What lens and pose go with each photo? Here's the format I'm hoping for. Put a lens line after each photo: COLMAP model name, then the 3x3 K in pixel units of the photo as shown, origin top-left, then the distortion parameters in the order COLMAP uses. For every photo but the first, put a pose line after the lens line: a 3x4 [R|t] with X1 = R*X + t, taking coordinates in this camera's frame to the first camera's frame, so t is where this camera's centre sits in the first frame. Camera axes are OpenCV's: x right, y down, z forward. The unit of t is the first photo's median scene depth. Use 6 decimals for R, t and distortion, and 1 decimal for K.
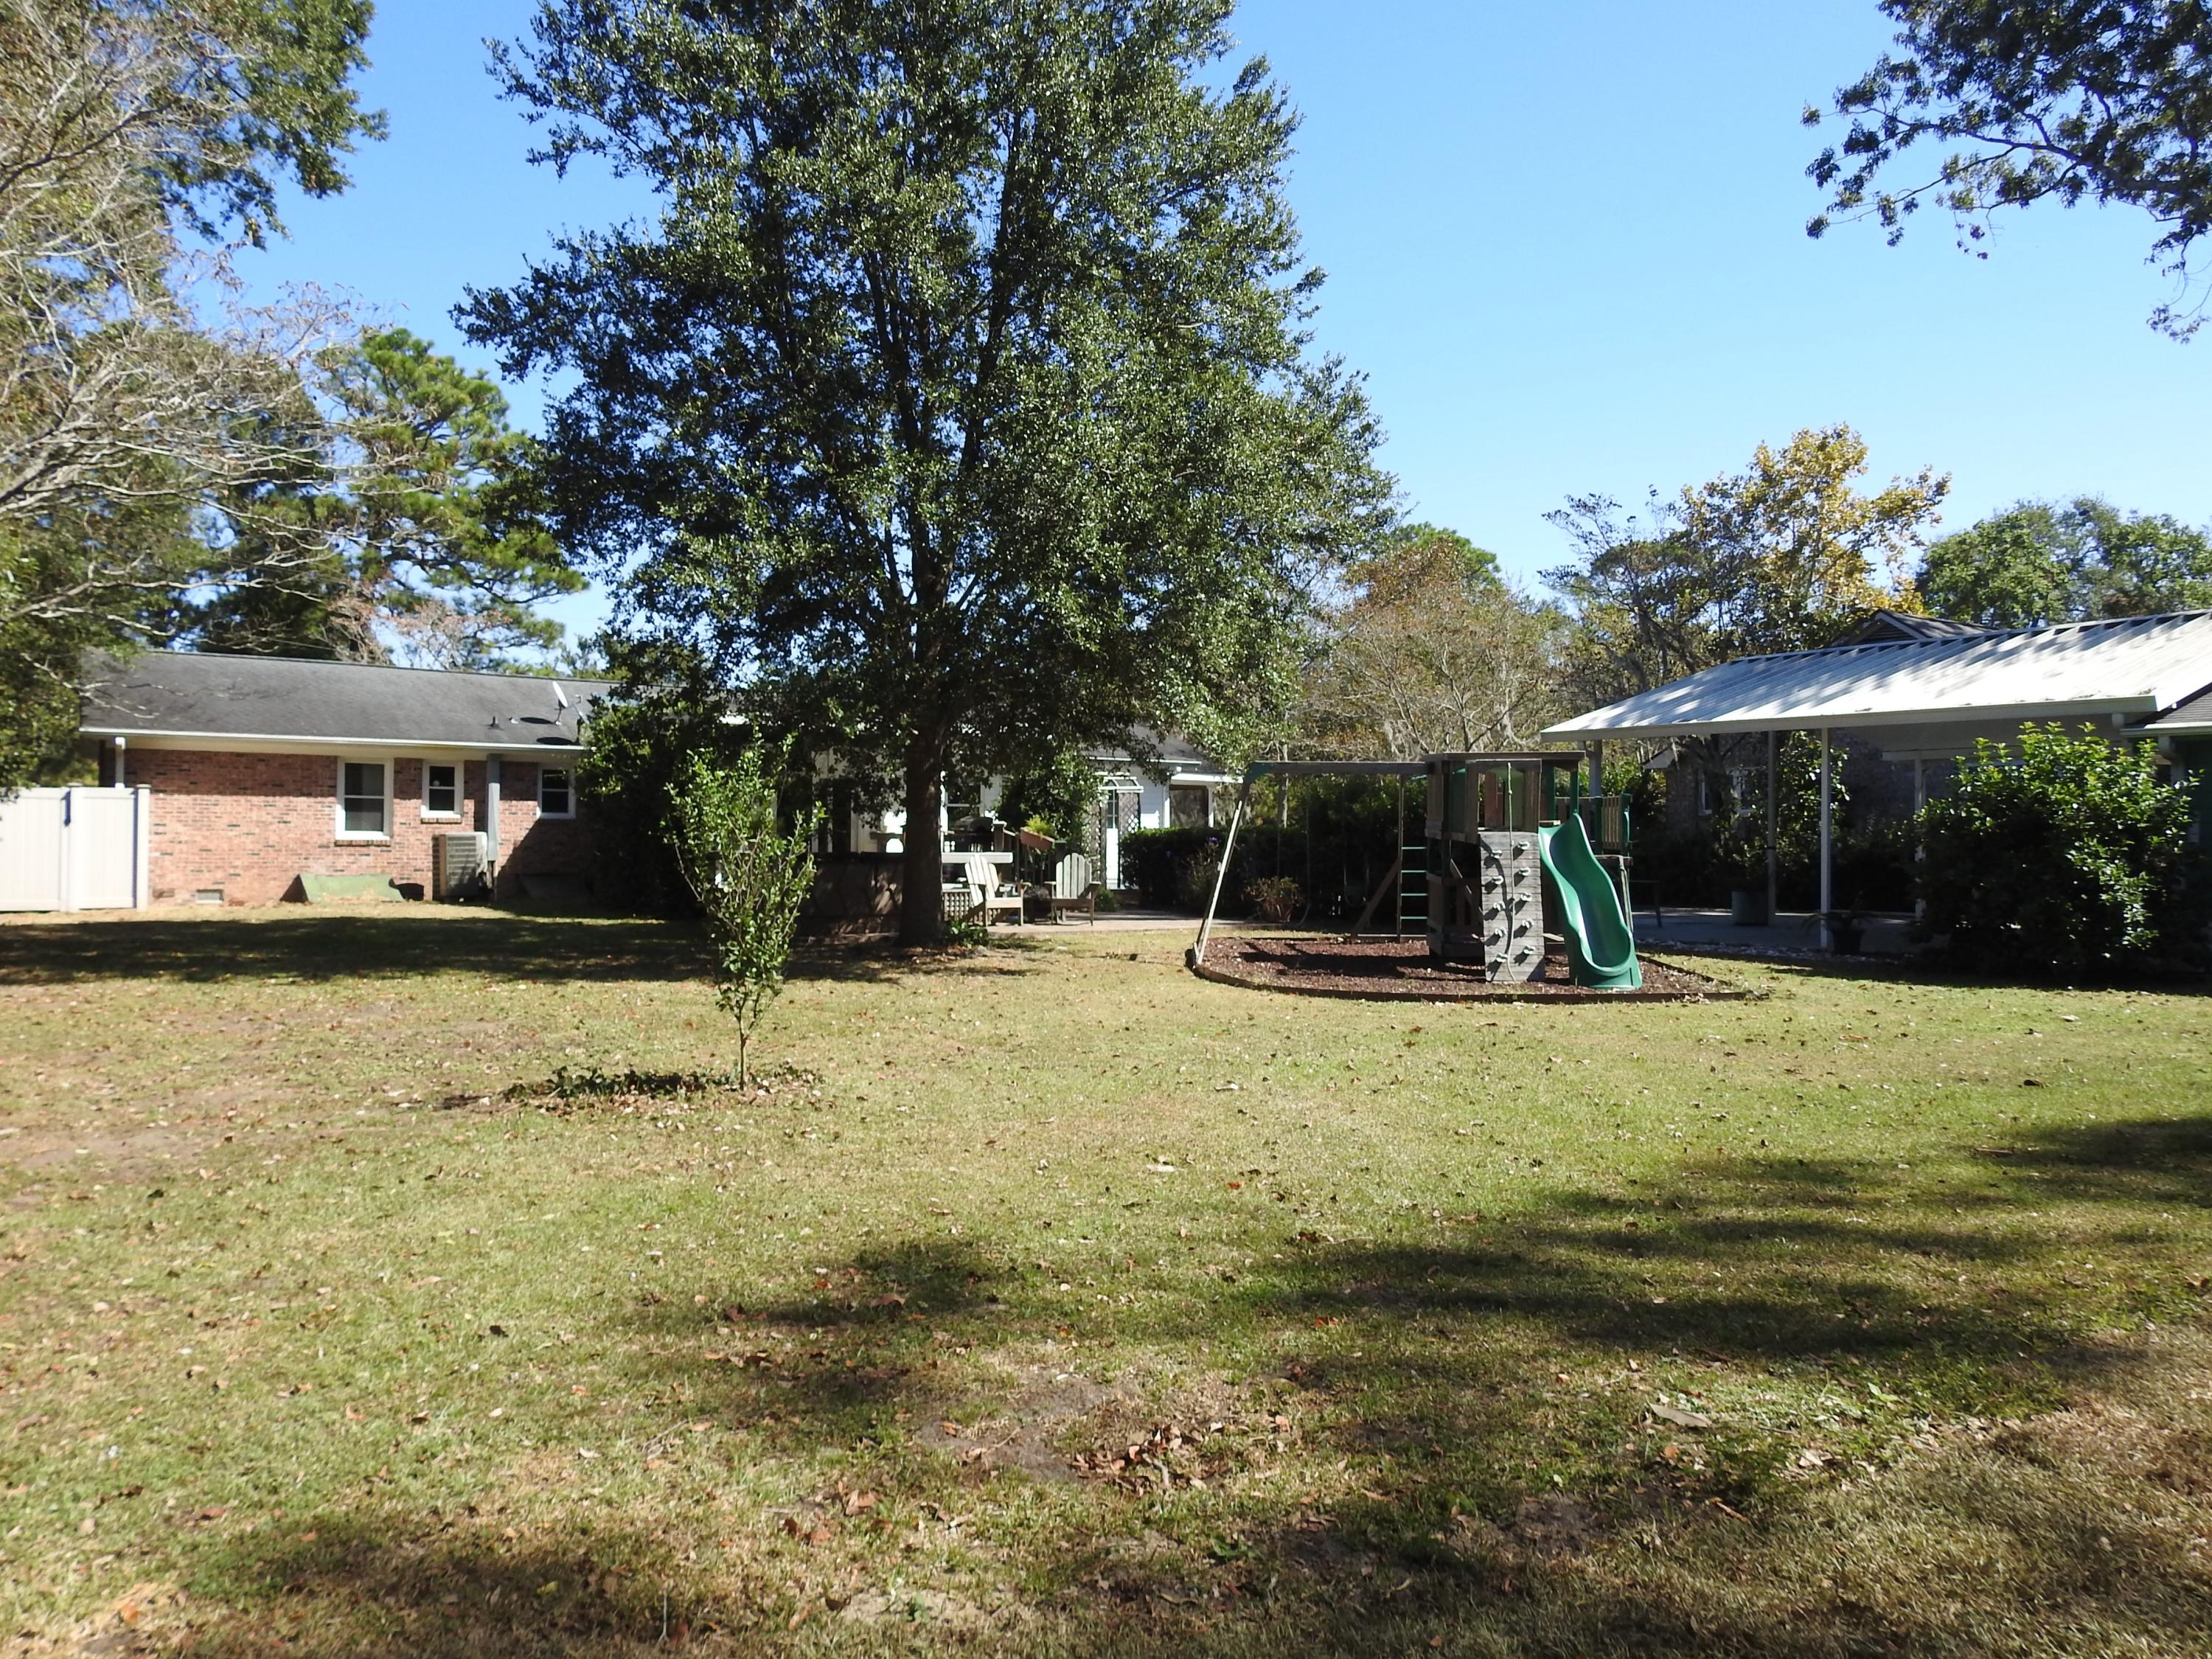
lens RADIAL K [[1553.4, 0, 1106.0], [0, 1553.4, 829.5], [0, 0, 1]] dist [0.000566, 0.059607]
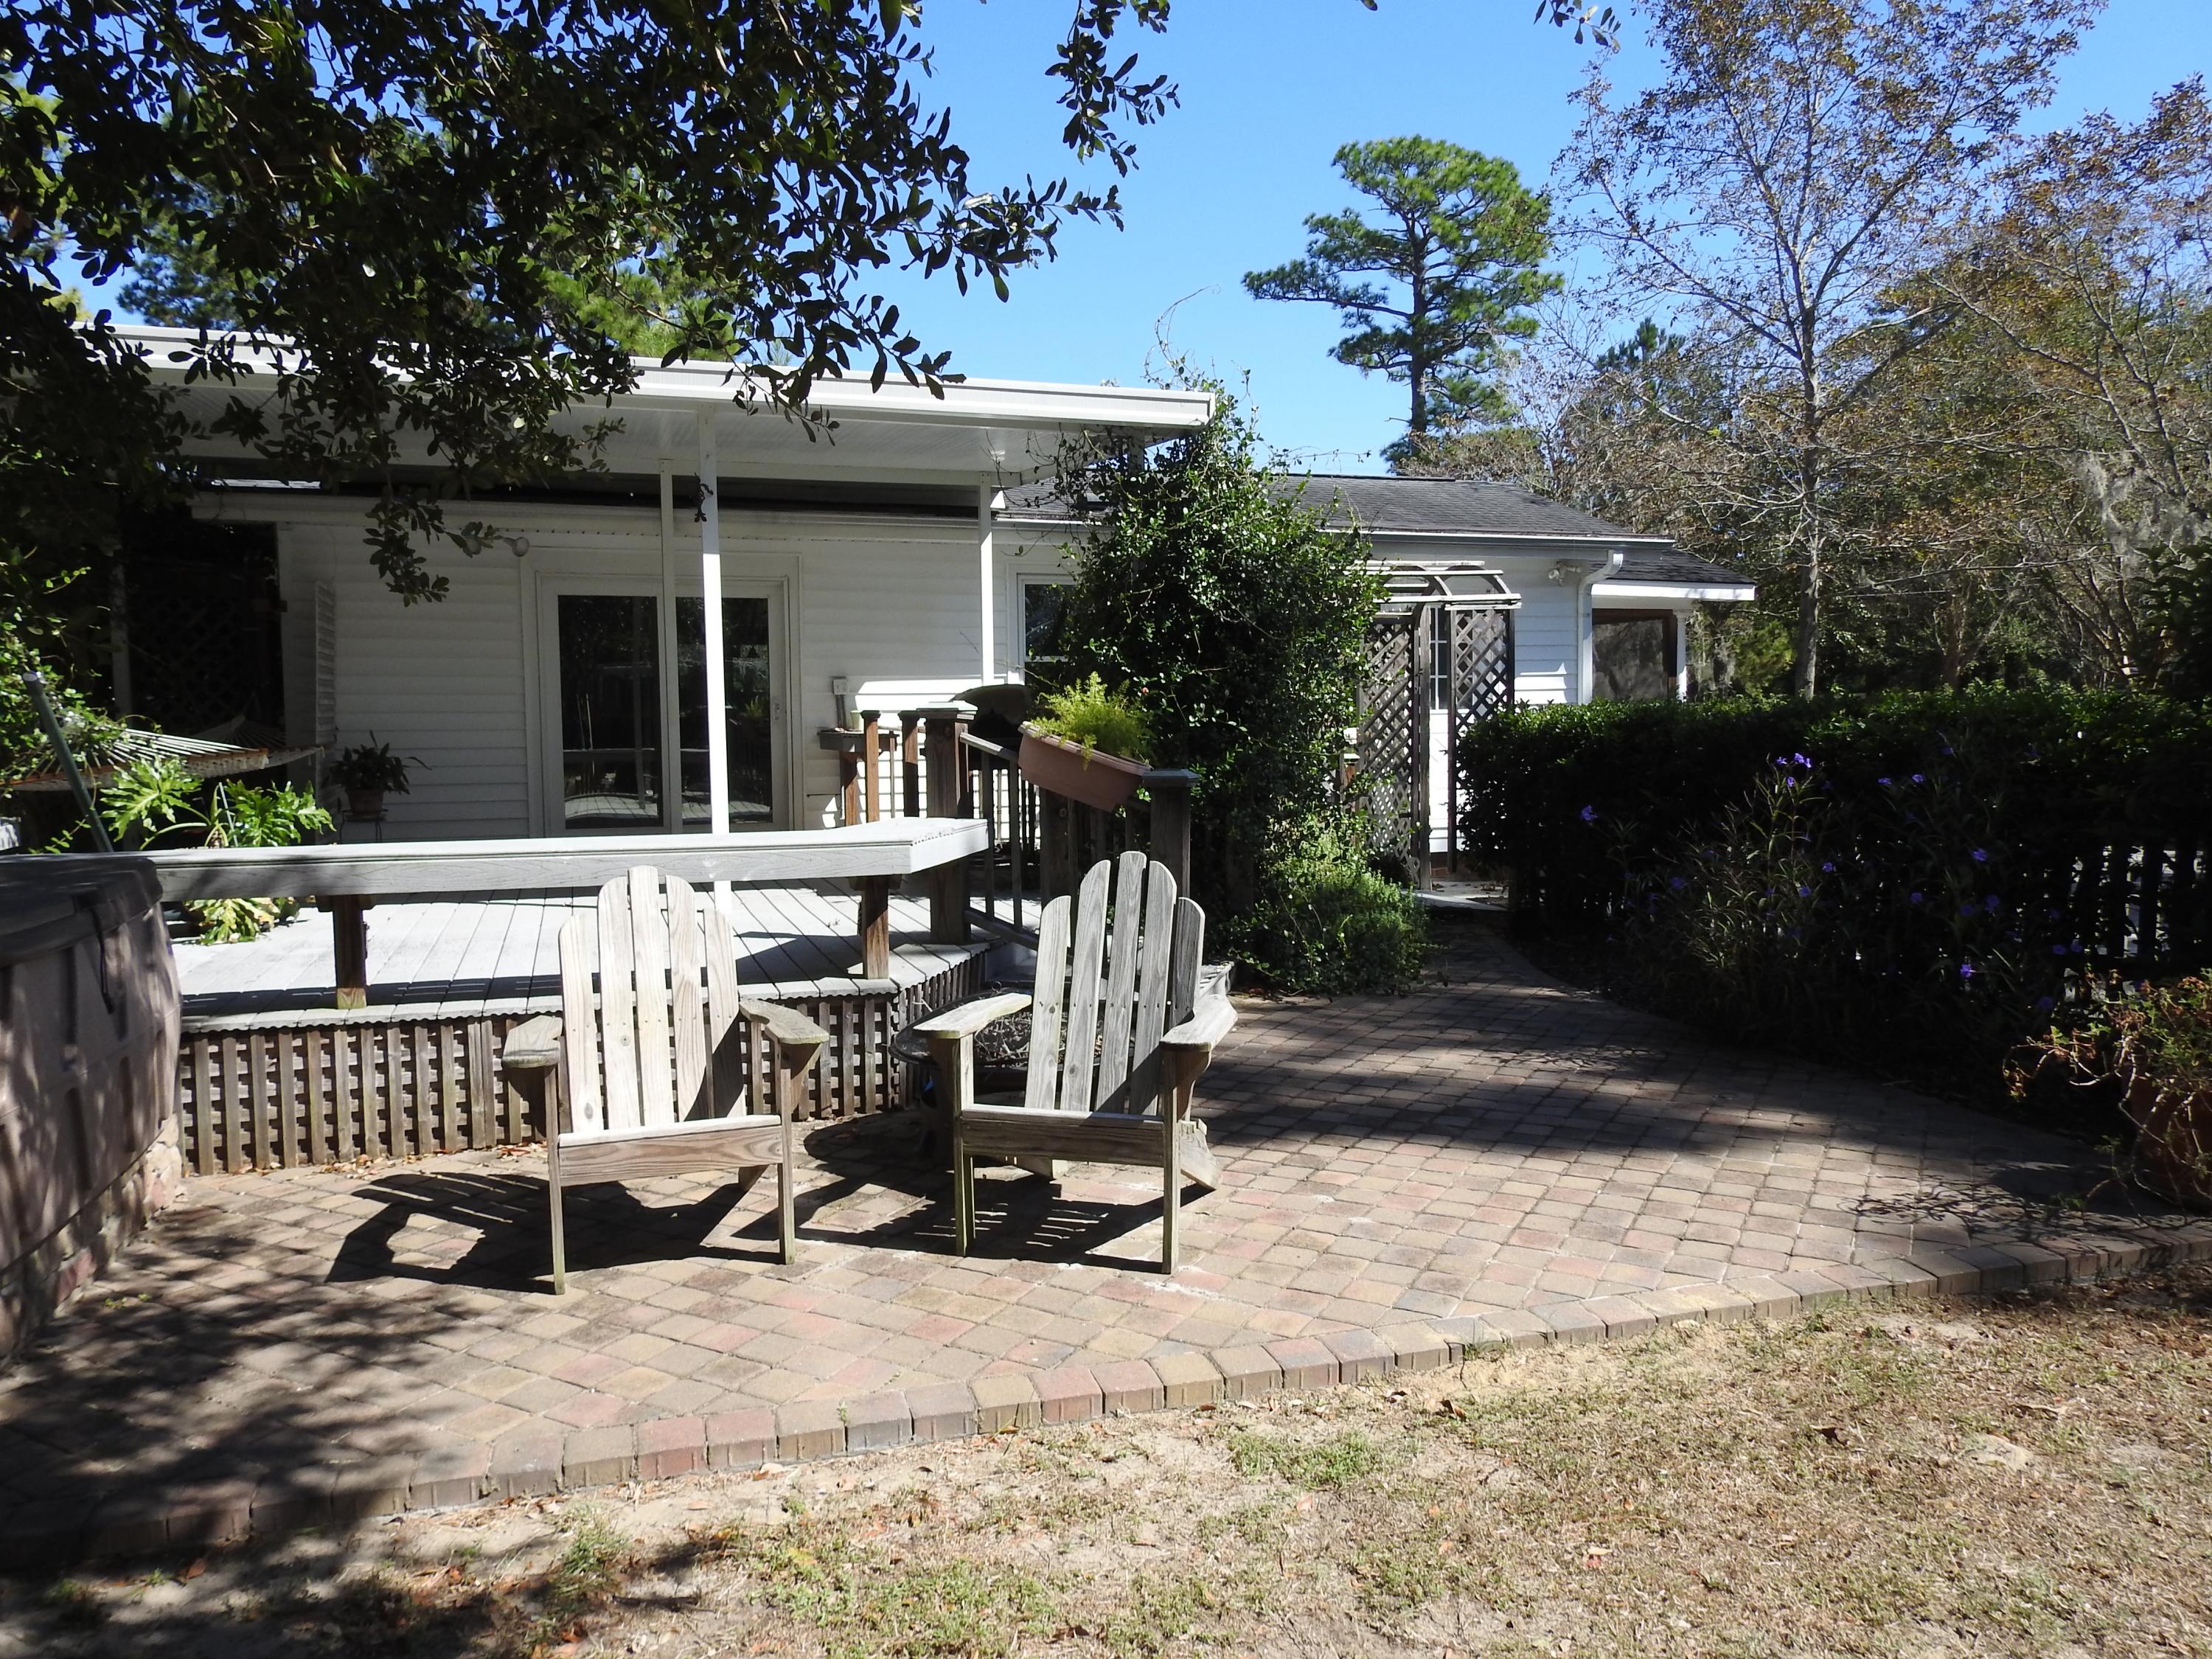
lens RADIAL K [[1547.9, 0, 1106.0], [0, 1547.9, 829.5], [0, 0, 1]] dist [-0.004684, 0.000443]
pose [[0.967647, 0.002398, -0.252298, 0.022464], [0.018614, 0.996551, 0.080863, -0.003614], [0.251621, -0.082943, 0.964265, 0.659042]]
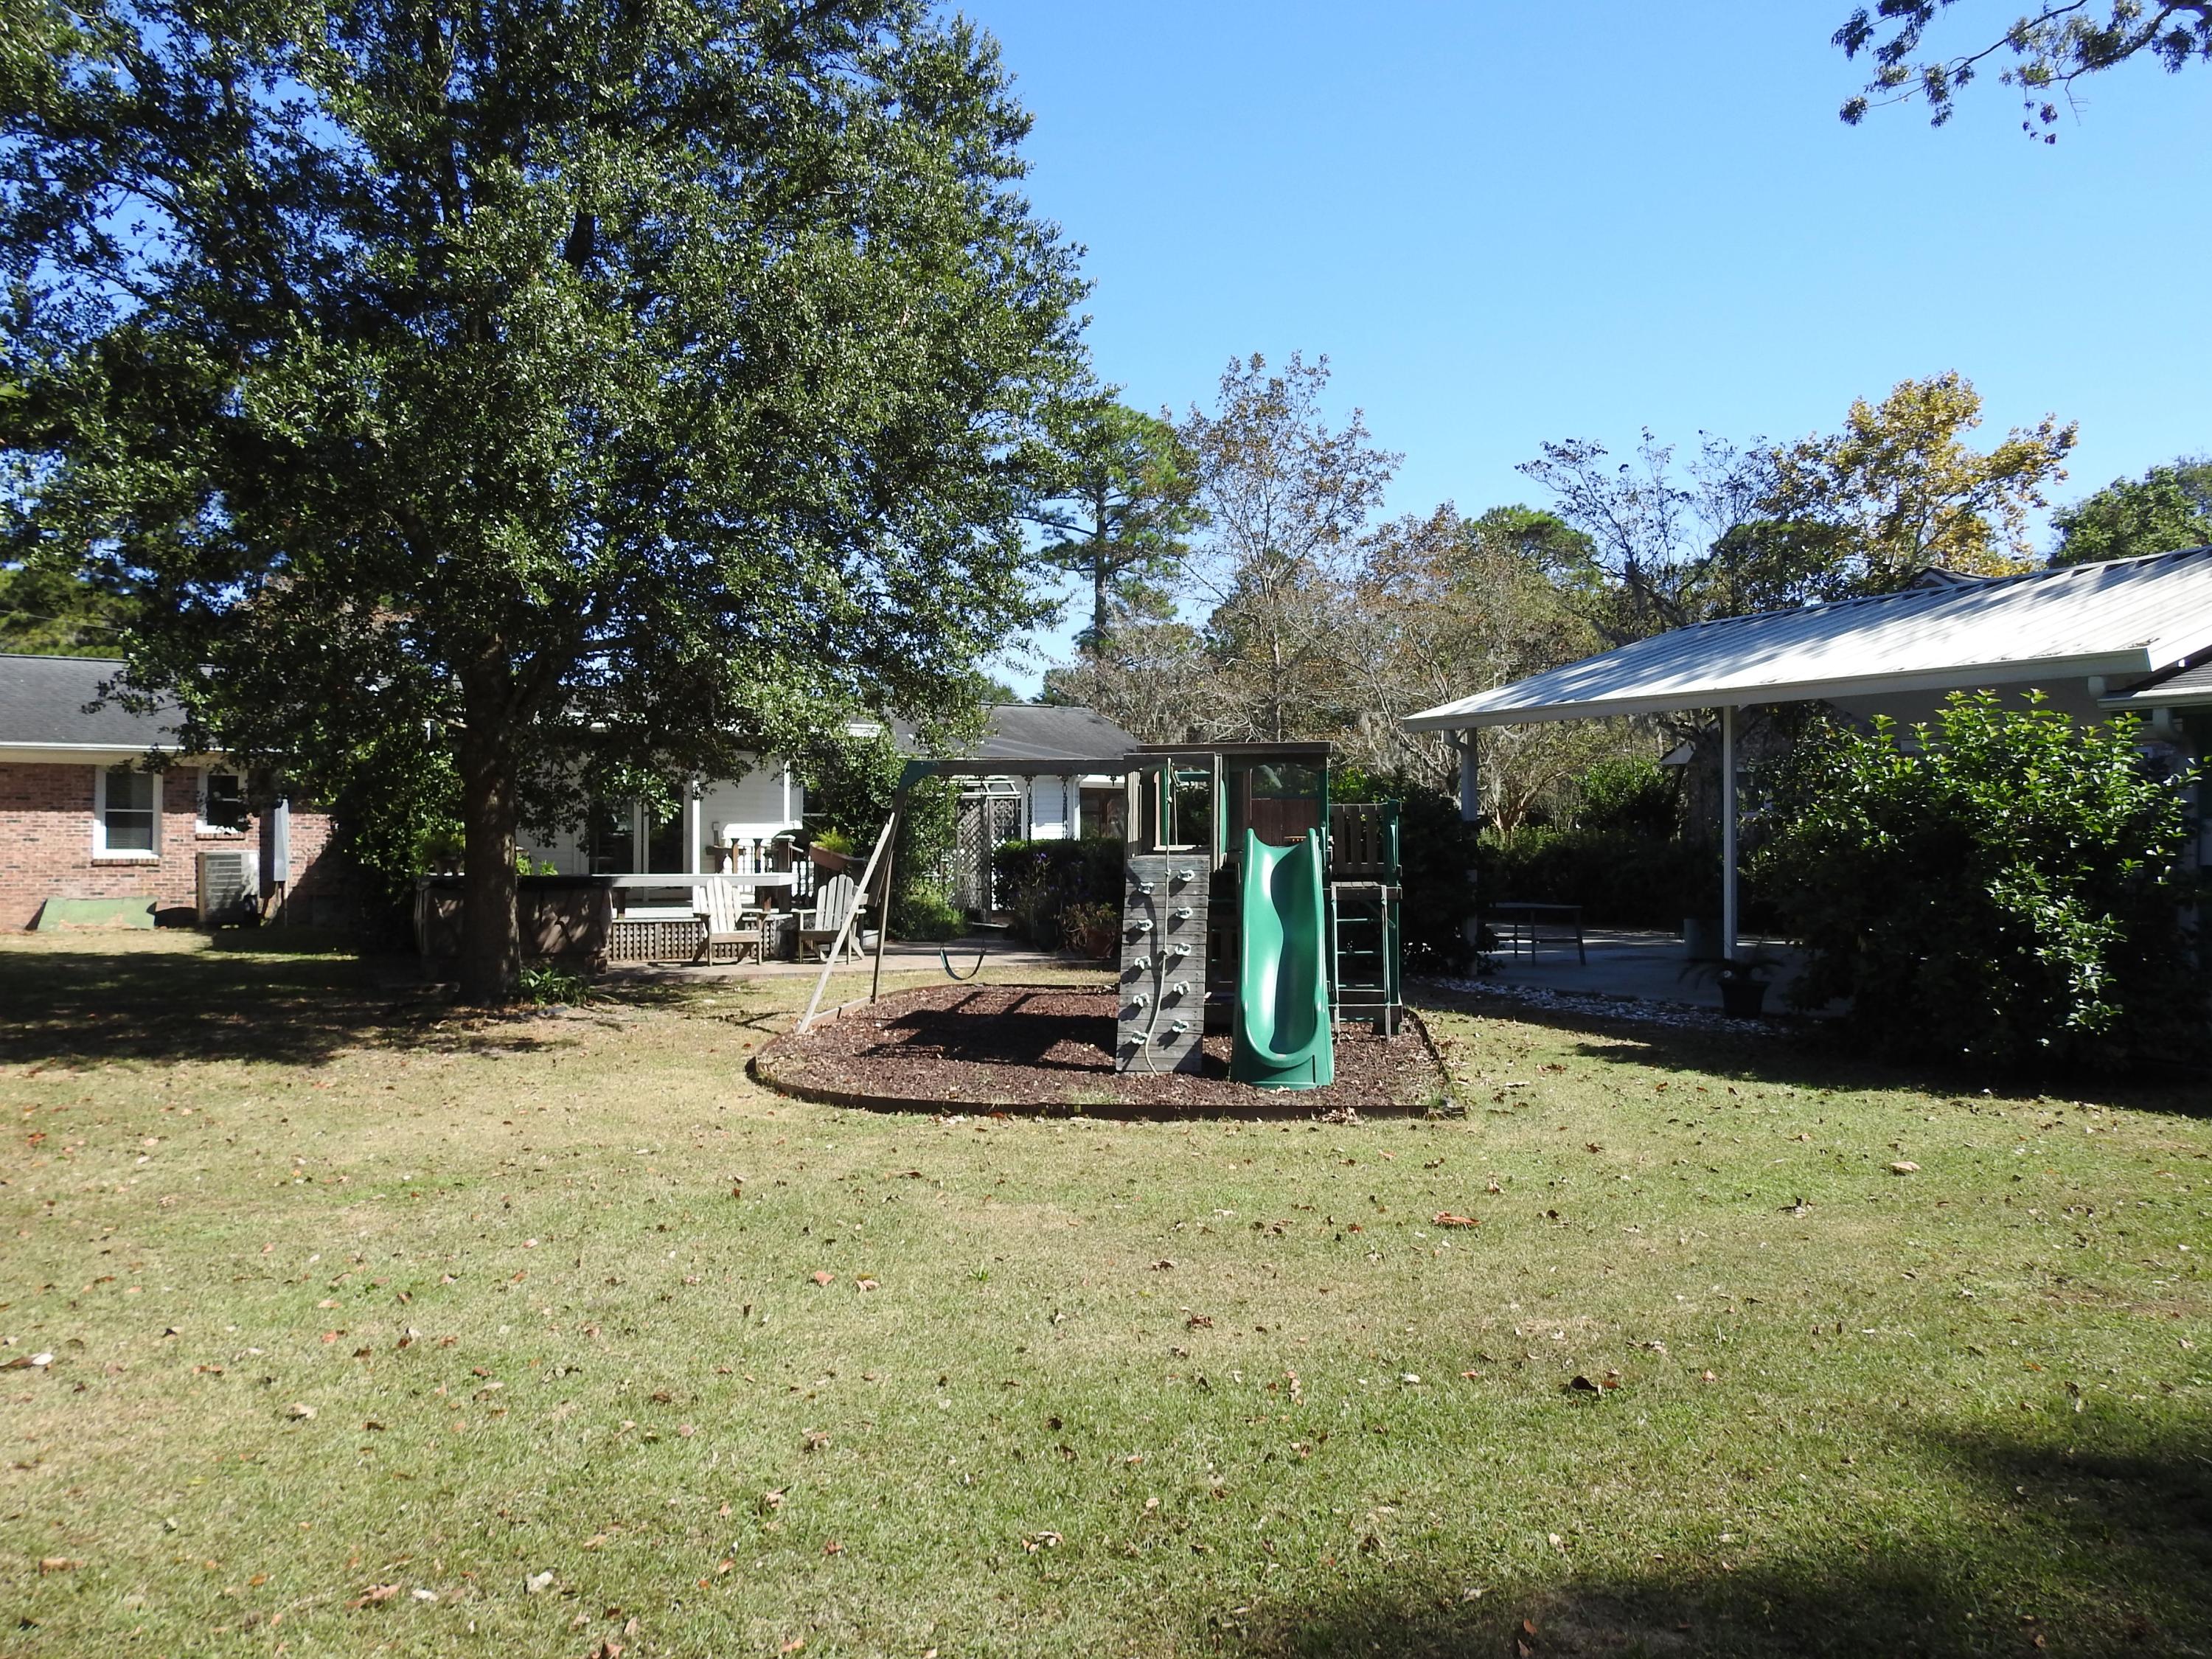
lens RADIAL K [[1540.6, 0, 1106.0], [0, 1540.6, 829.5], [0, 0, 1]] dist [0.032800, 0.002757]
pose [[0.995759, -0.006705, -0.091753, 0.159127], [0.006623, 0.999977, -0.001193, -0.005392], [0.091759, 0.000581, 0.995781, 0.162868]]
